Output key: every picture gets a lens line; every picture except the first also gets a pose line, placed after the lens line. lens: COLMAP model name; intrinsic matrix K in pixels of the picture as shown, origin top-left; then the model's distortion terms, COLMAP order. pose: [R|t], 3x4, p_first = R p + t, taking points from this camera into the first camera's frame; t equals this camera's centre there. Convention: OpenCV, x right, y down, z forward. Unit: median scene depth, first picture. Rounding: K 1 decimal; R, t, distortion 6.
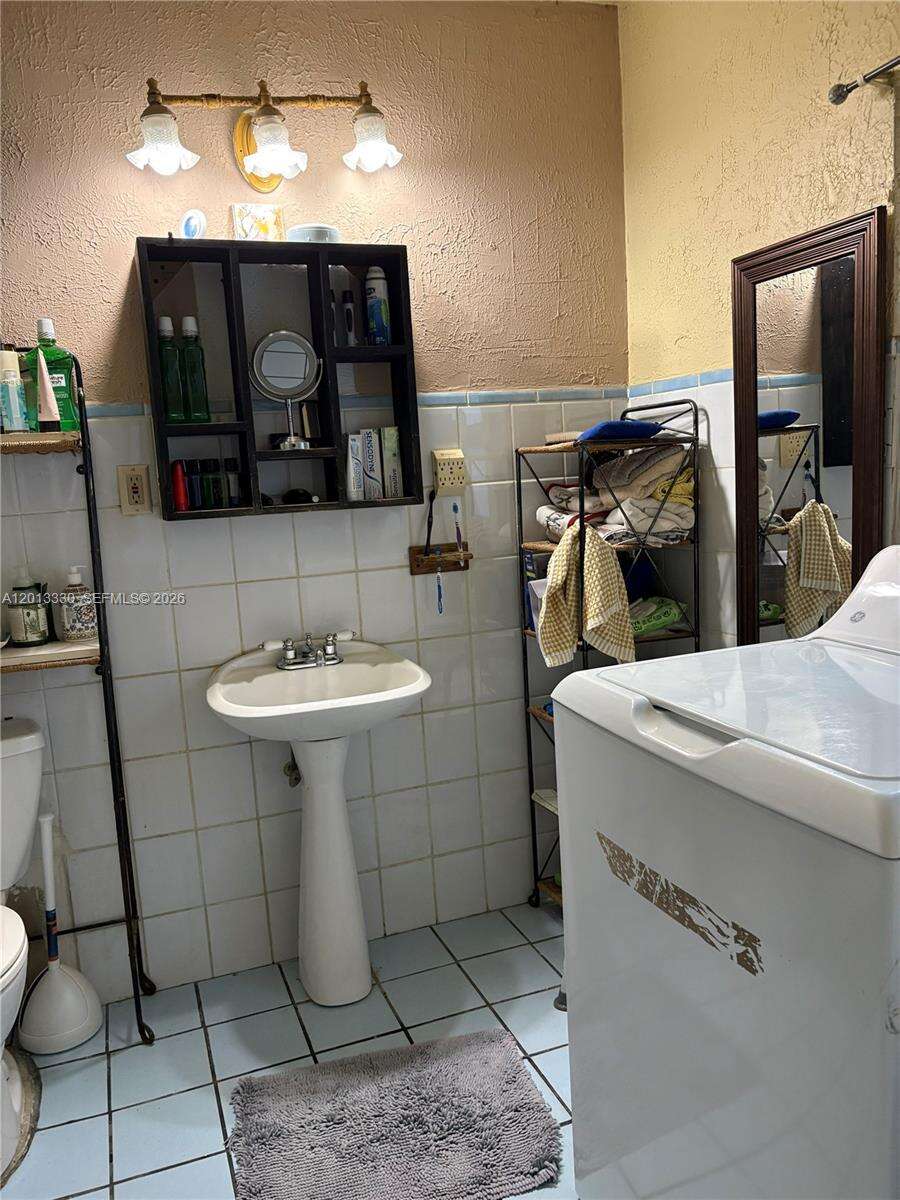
lens RADIAL K [[916.2, 0, 450.3], [0, 916.2, 601.3], [0, 0, 1]] dist [0.033524, -0.036026]
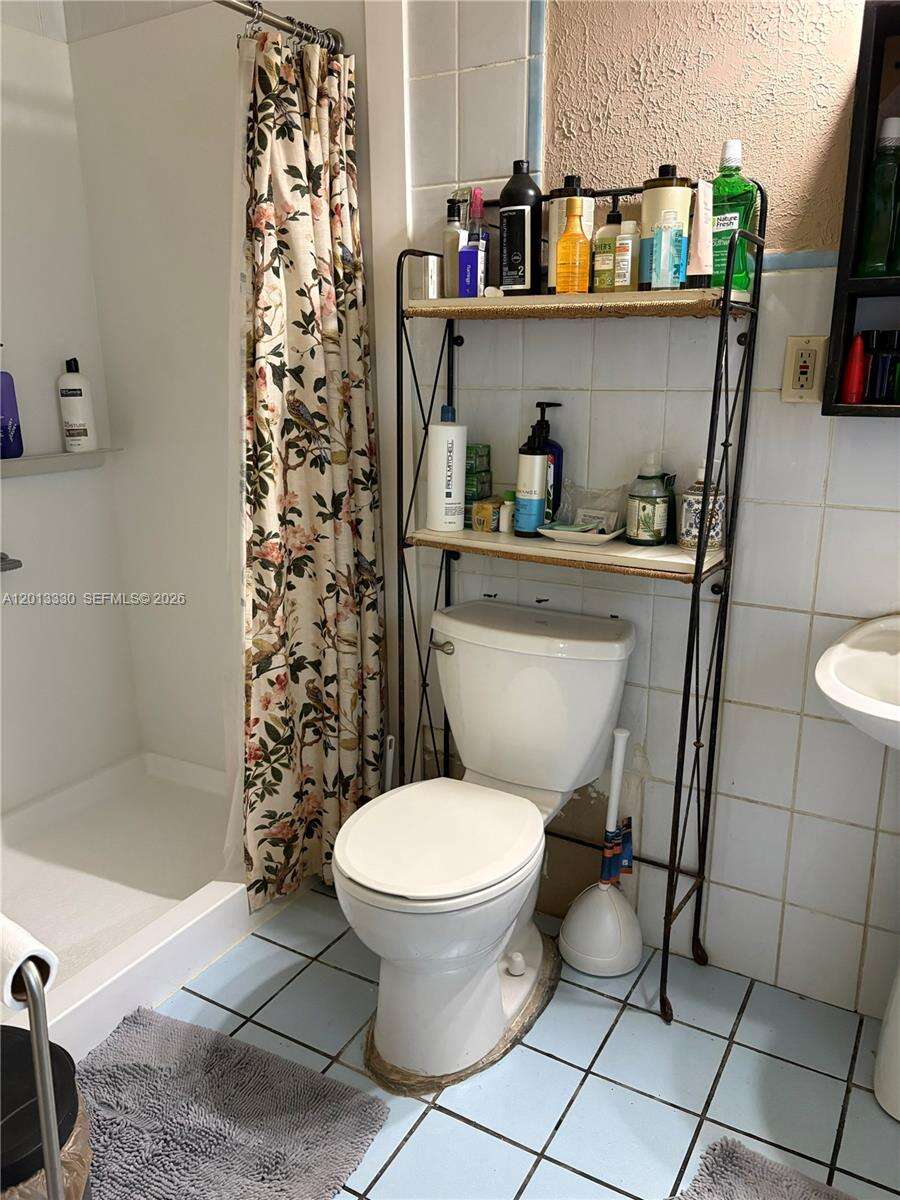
lens RADIAL K [[916.2, 0, 446.6], [0, 916.2, 602.3], [0, 0, 1]] dist [0.033524, -0.036026]
pose [[0.632239, 0.250775, -0.733066, 0.080788], [-0.148049, 0.967837, 0.203401, -0.047933], [0.760496, -0.020068, 0.649032, 0.290388]]
